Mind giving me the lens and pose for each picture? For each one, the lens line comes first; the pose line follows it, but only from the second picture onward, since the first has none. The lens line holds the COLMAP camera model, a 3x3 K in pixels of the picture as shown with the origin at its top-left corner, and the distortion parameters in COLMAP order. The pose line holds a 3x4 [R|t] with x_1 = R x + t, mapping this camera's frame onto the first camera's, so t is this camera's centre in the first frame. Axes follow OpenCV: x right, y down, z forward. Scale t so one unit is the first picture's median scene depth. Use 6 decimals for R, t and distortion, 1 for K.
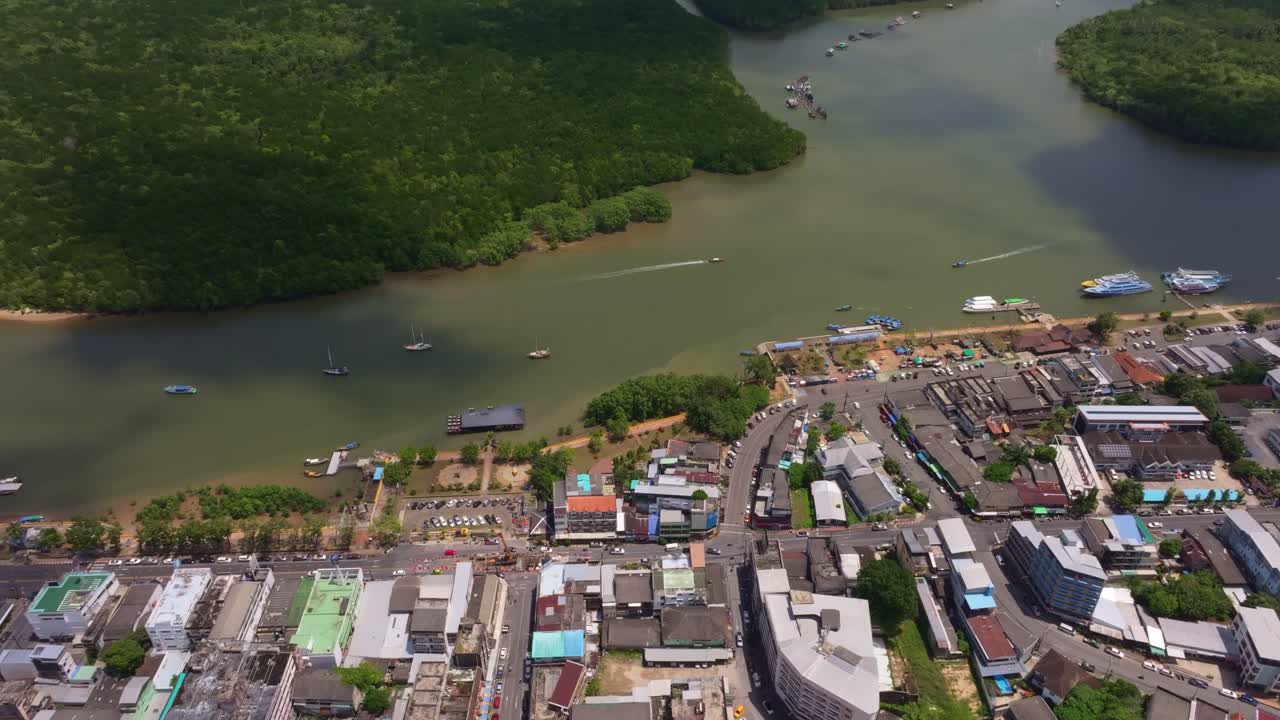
lens RADIAL K [[904.2, 0, 640.0], [0, 904.2, 360.0], [0, 0, 1]] dist [0.004930, 0.004044]
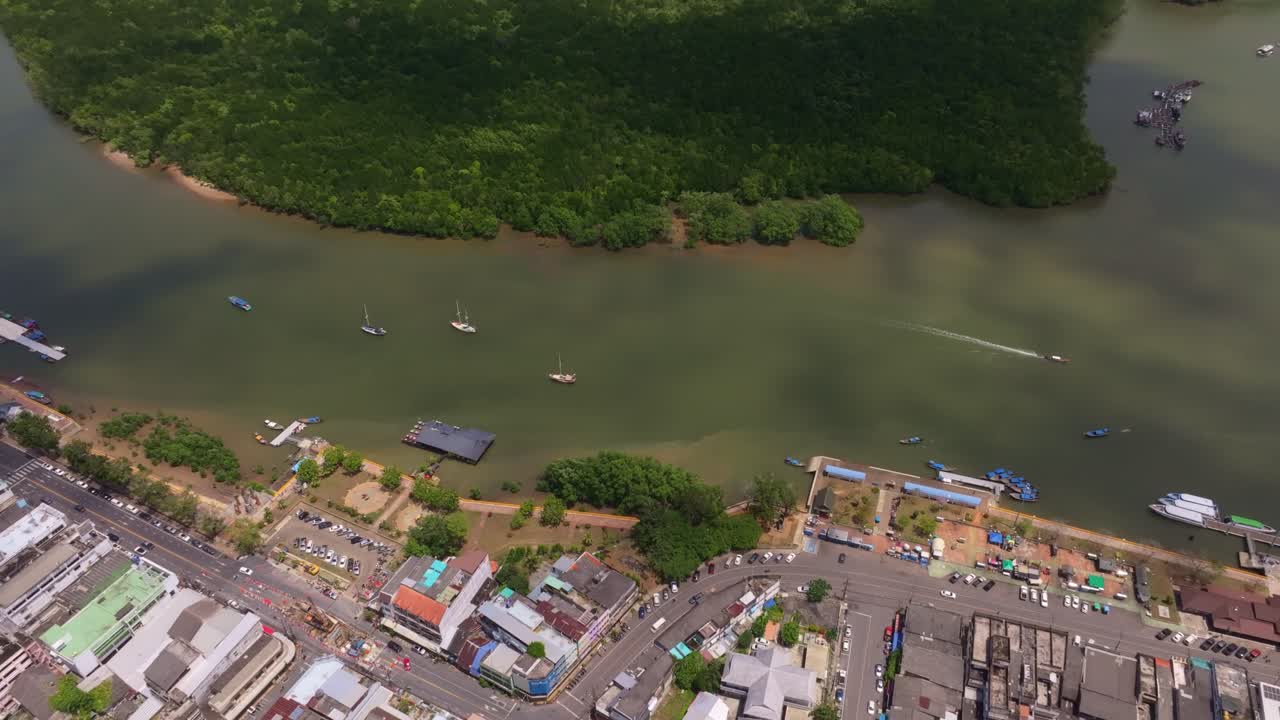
lens RADIAL K [[904.2, 0, 640.0], [0, 904.2, 360.0], [0, 0, 1]] dist [0.004930, 0.004044]
pose [[0.866445, 0.307642, -0.393230, 0.293065], [-0.266848, 0.951020, 0.156054, -0.182421], [0.421978, -0.030280, 0.906100, 0.271592]]
